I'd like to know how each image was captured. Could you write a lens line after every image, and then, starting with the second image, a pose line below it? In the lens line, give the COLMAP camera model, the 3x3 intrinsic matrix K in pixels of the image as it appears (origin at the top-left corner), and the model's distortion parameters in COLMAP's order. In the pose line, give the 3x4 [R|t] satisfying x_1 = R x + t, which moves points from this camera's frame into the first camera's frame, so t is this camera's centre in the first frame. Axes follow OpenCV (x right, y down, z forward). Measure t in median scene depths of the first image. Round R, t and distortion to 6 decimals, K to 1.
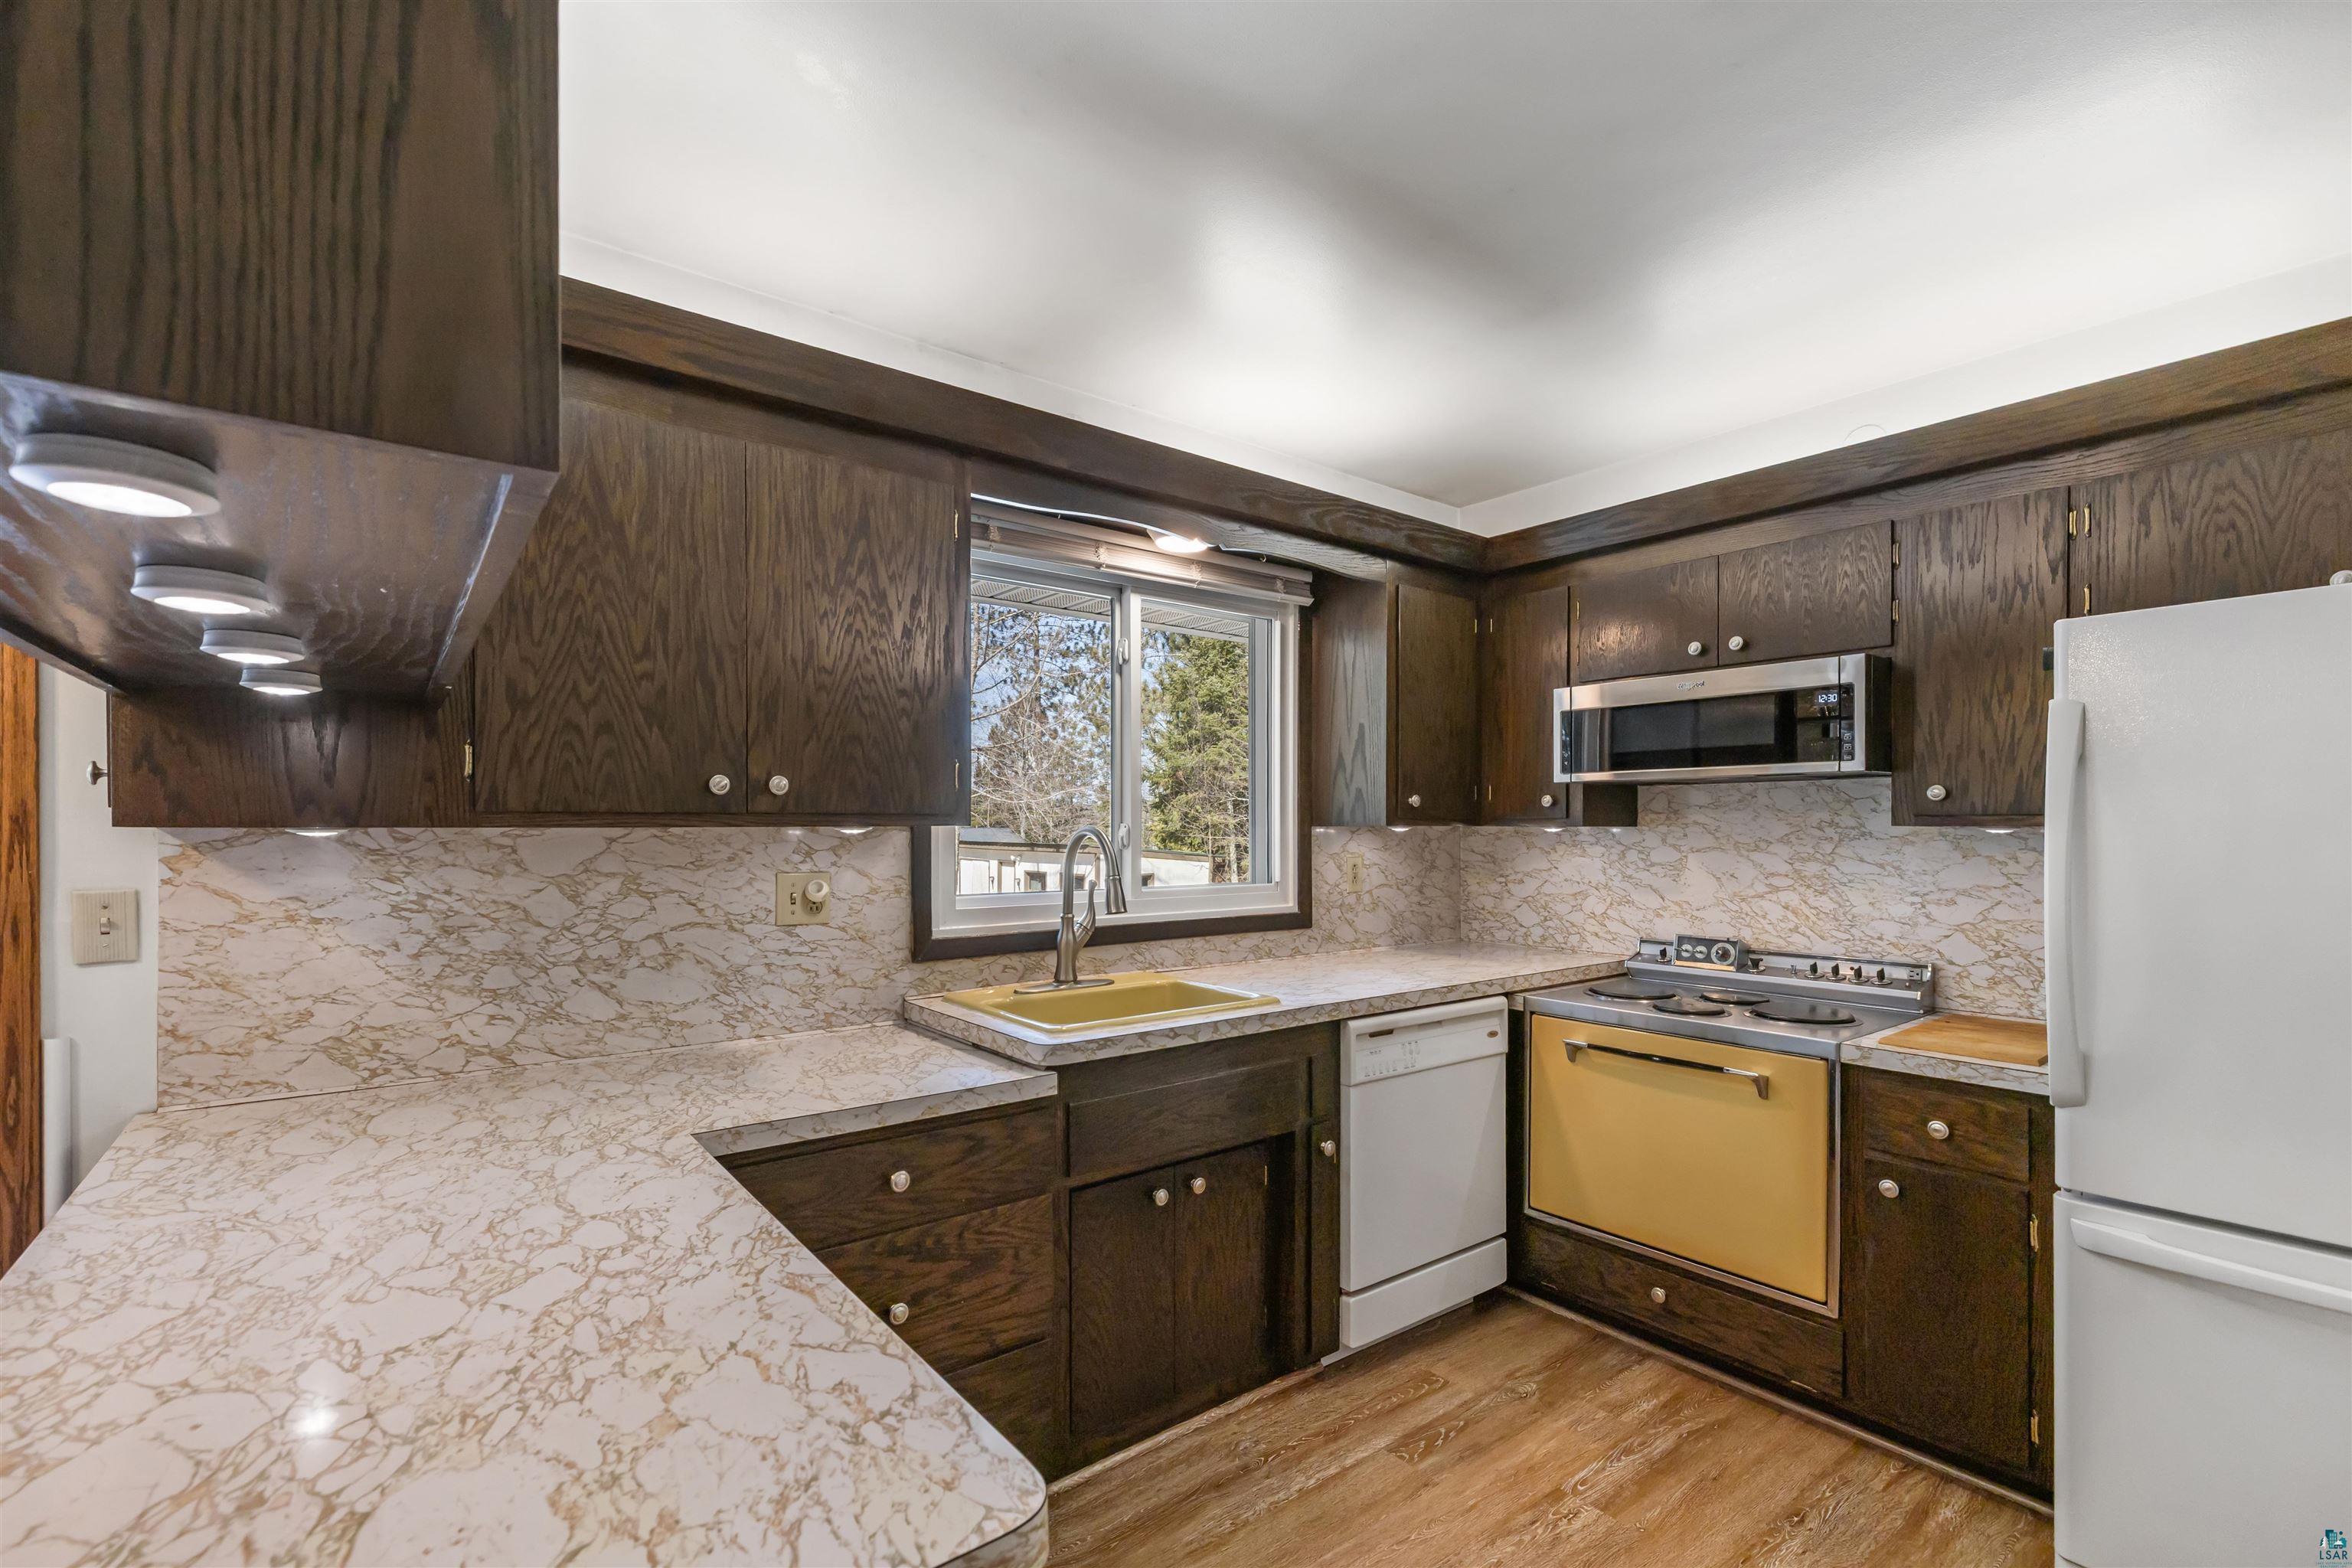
lens RADIAL K [[1034.1, 0, 1171.8], [0, 1034.1, 829.9], [0, 0, 1]] dist [0.005749, -0.000753]
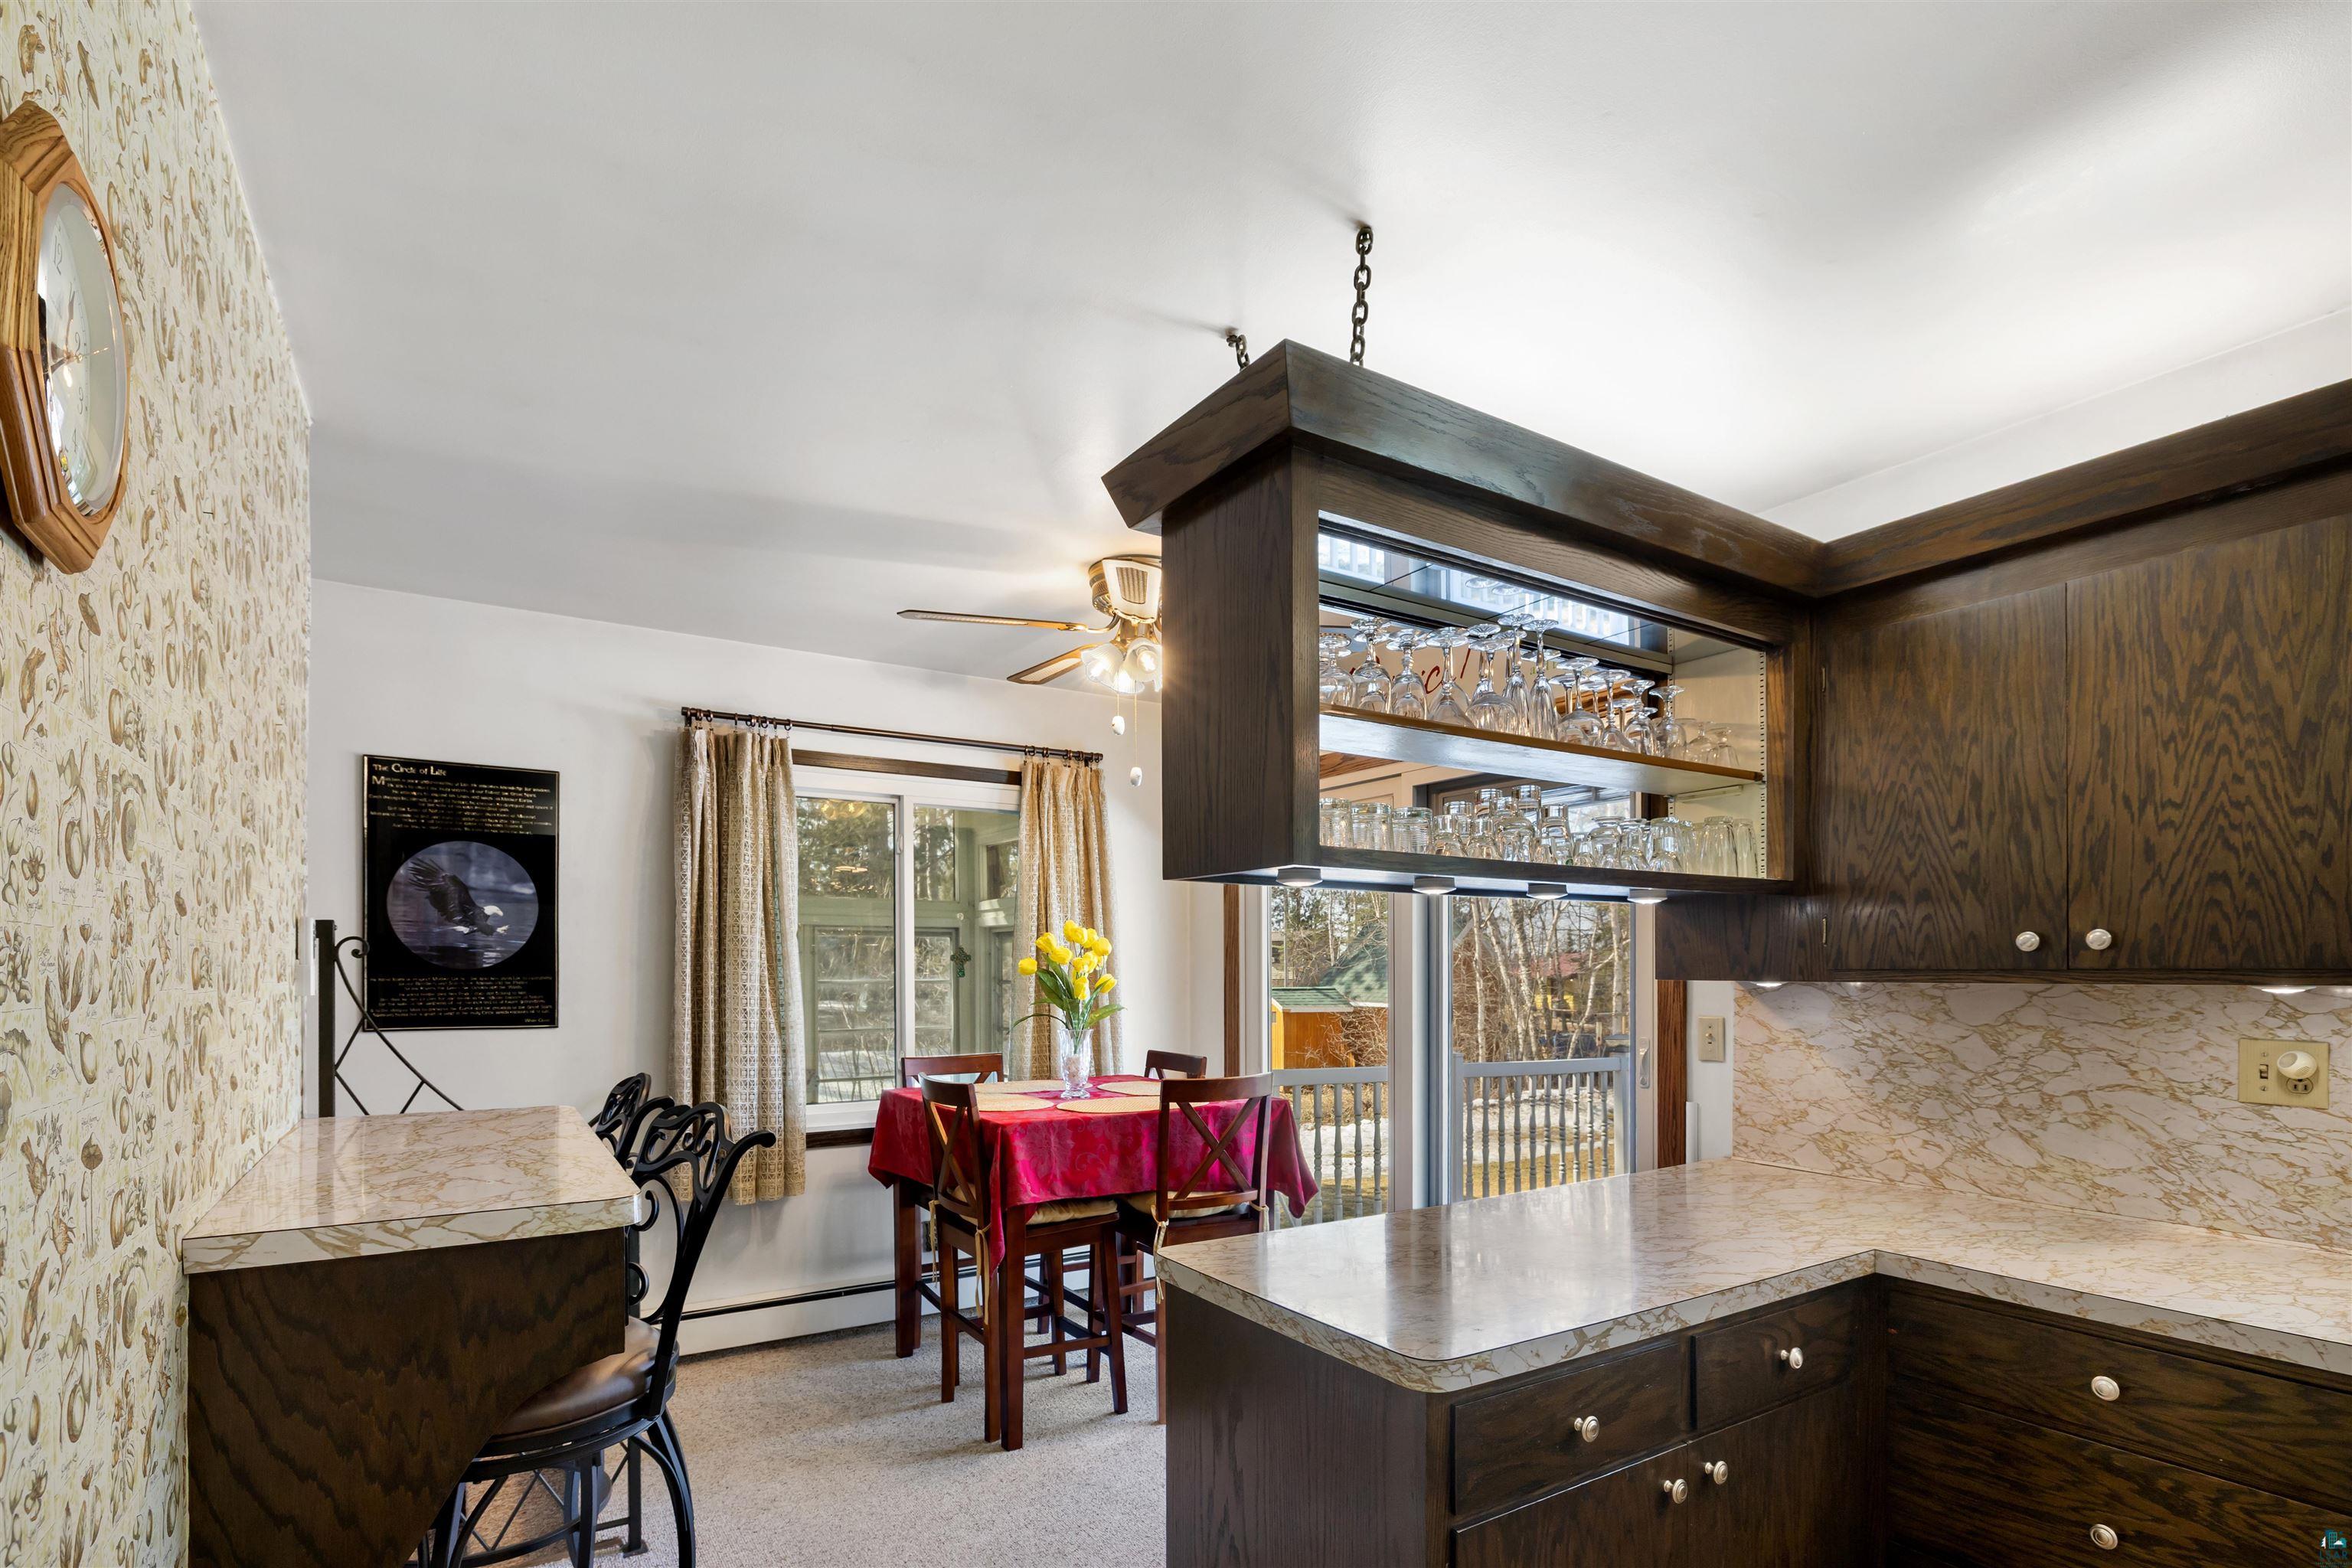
lens RADIAL K [[1113.3, 0, 1176.4], [0, 1113.3, 972.7], [0, 0, 1]] dist [-0.005446, 0.001513]
pose [[-0.089619, 0.005641, -0.995960, 0.637519], [-0.000895, 0.999983, 0.005745, -0.017028], [0.995976, 0.001407, -0.089612, 0.250199]]
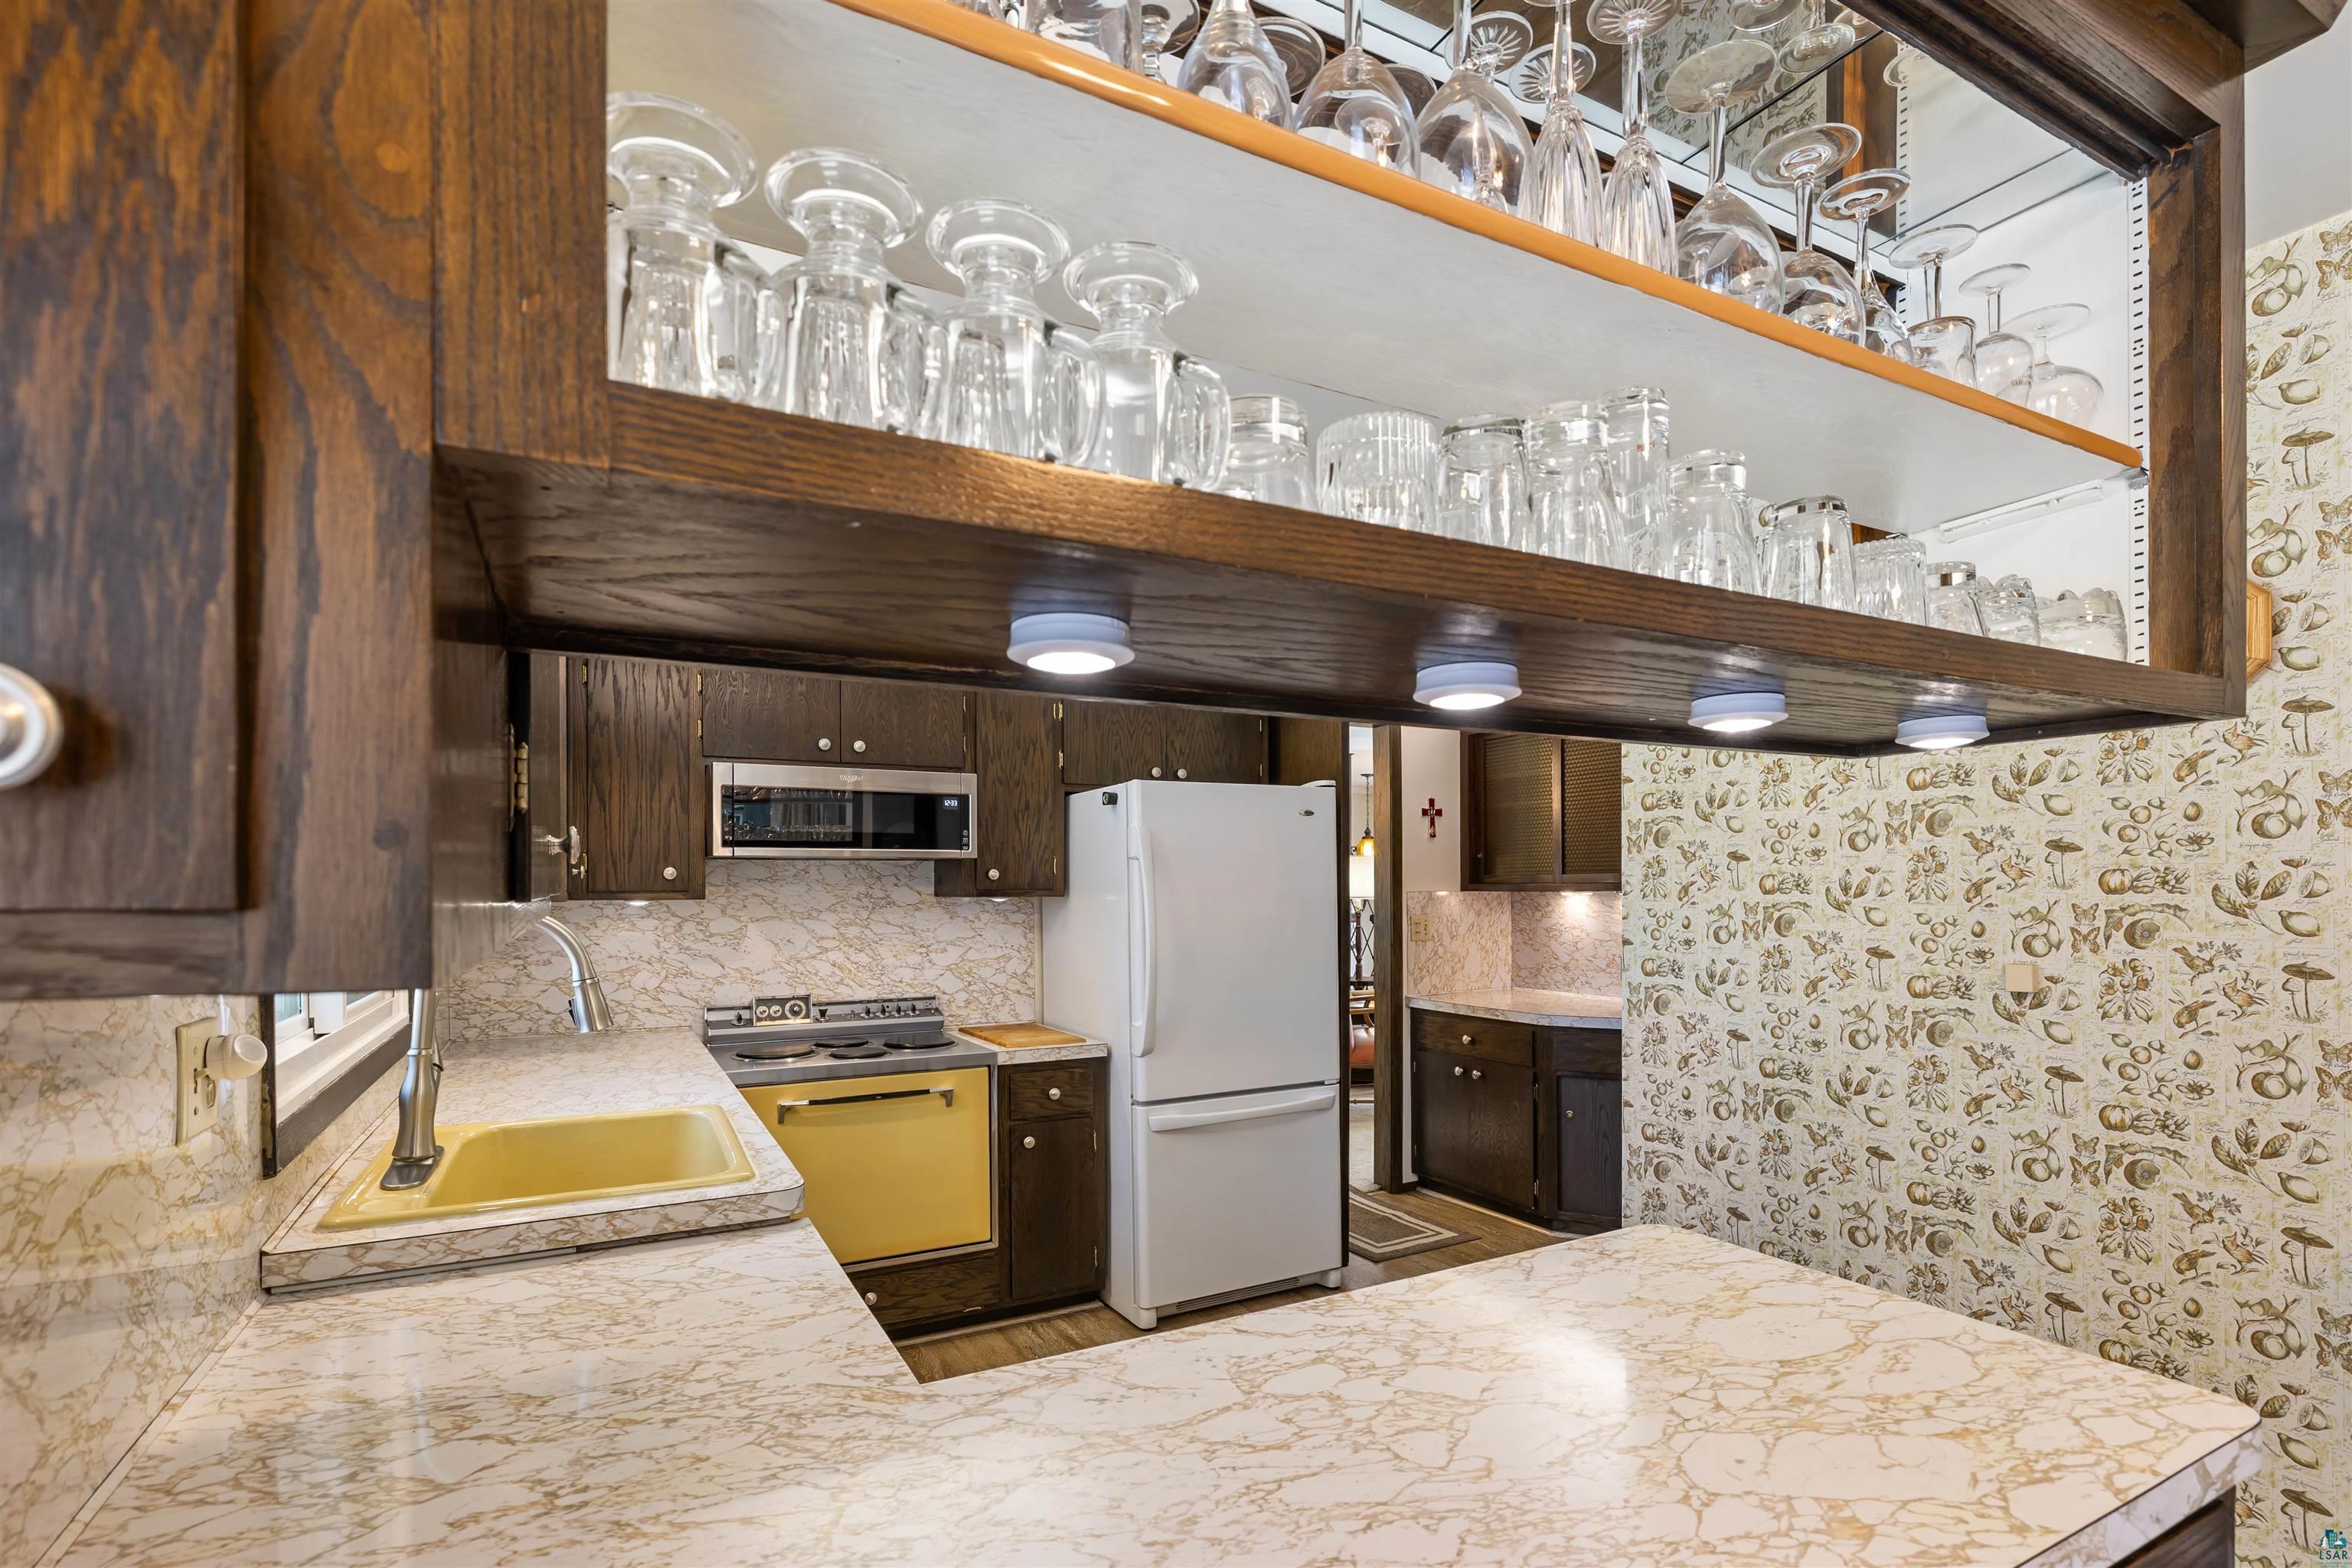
lens RADIAL K [[1113.3, 0, 1173.9], [0, 1113.3, 889.2], [0, 0, 1]] dist [-0.005446, 0.001513]
pose [[0.166308, -0.003032, 0.986069, -0.859855], [0.006734, 0.999975, 0.001939, -0.017932], [-0.986051, 0.006318, 0.166324, 0.542739]]
